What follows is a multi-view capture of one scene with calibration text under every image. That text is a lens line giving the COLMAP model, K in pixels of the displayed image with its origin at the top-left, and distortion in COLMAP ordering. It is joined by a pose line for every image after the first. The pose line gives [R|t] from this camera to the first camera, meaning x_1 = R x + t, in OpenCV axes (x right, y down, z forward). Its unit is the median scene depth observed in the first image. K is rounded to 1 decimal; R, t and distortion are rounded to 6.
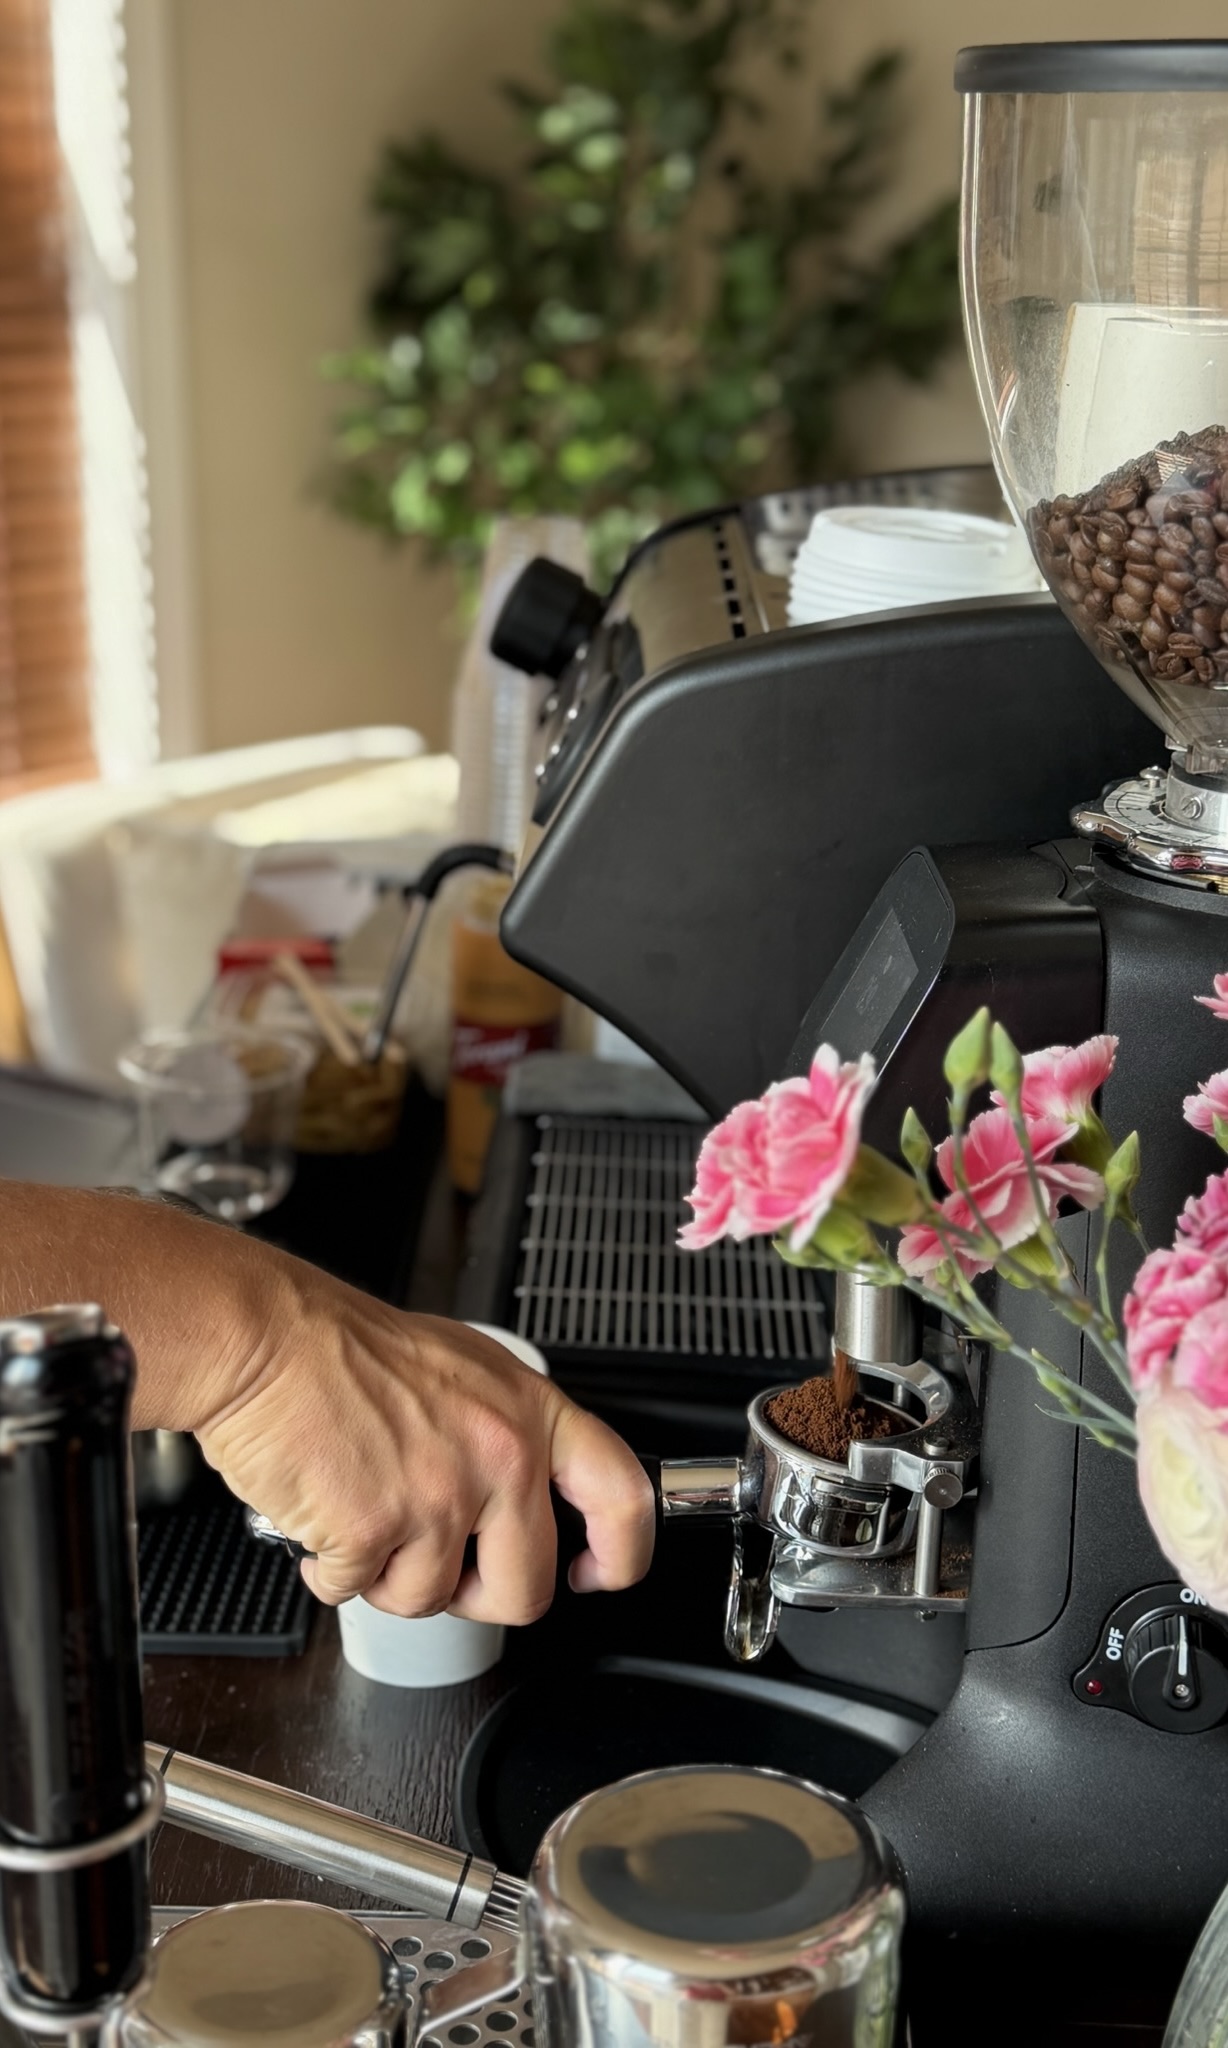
lens RADIAL K [[2937.4, 0, 612.2], [0, 2937.4, 1054.5], [0, 0, 1]] dist [0.142400, -0.000223]
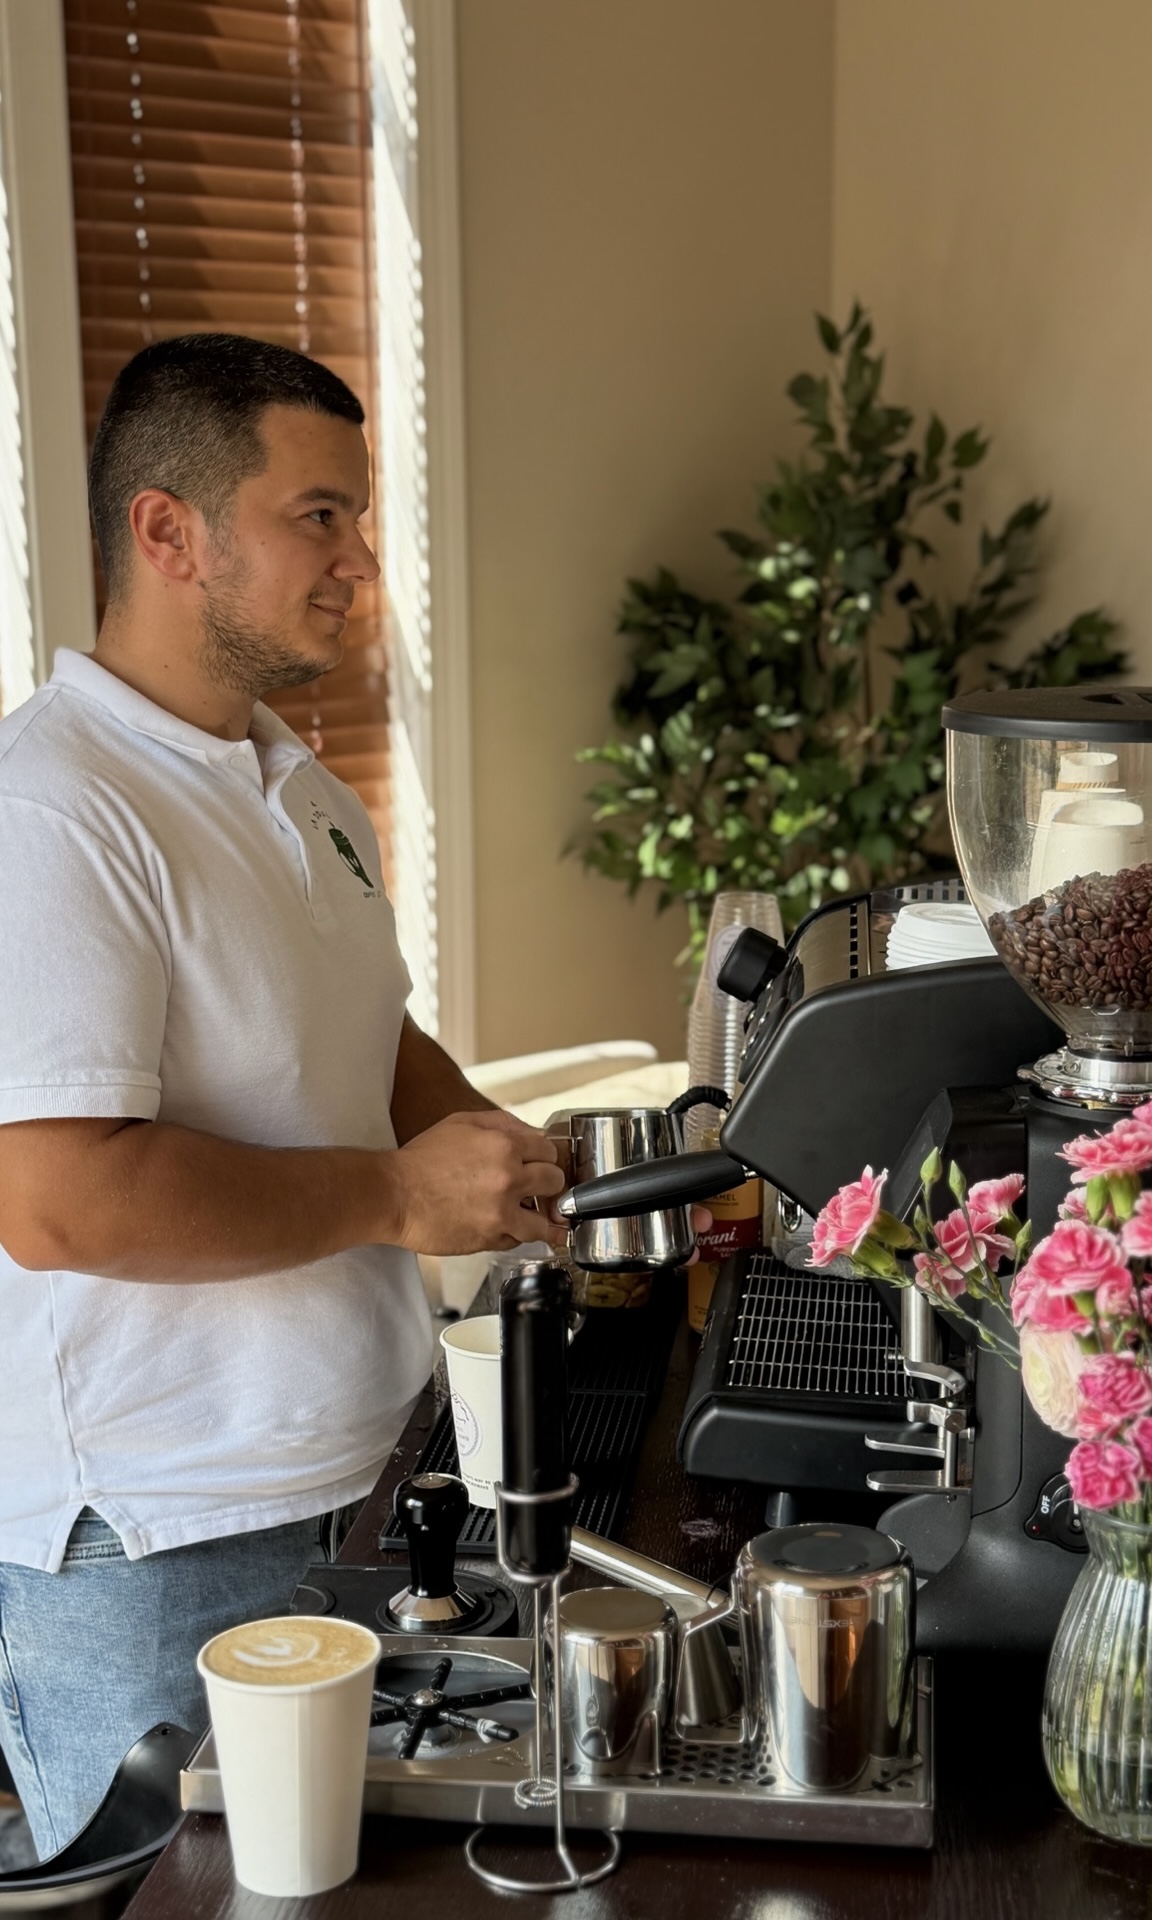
lens RADIAL K [[2753.9, 0, 574.4], [0, 2753.9, 988.6], [0, 0, 1]] dist [0.142400, -0.000223]
pose [[0.995894, -0.004068, -0.090436, 0.032740], [-0.007613, 0.991688, -0.128444, 0.107179], [0.090207, 0.128605, 0.987585, -0.879059]]
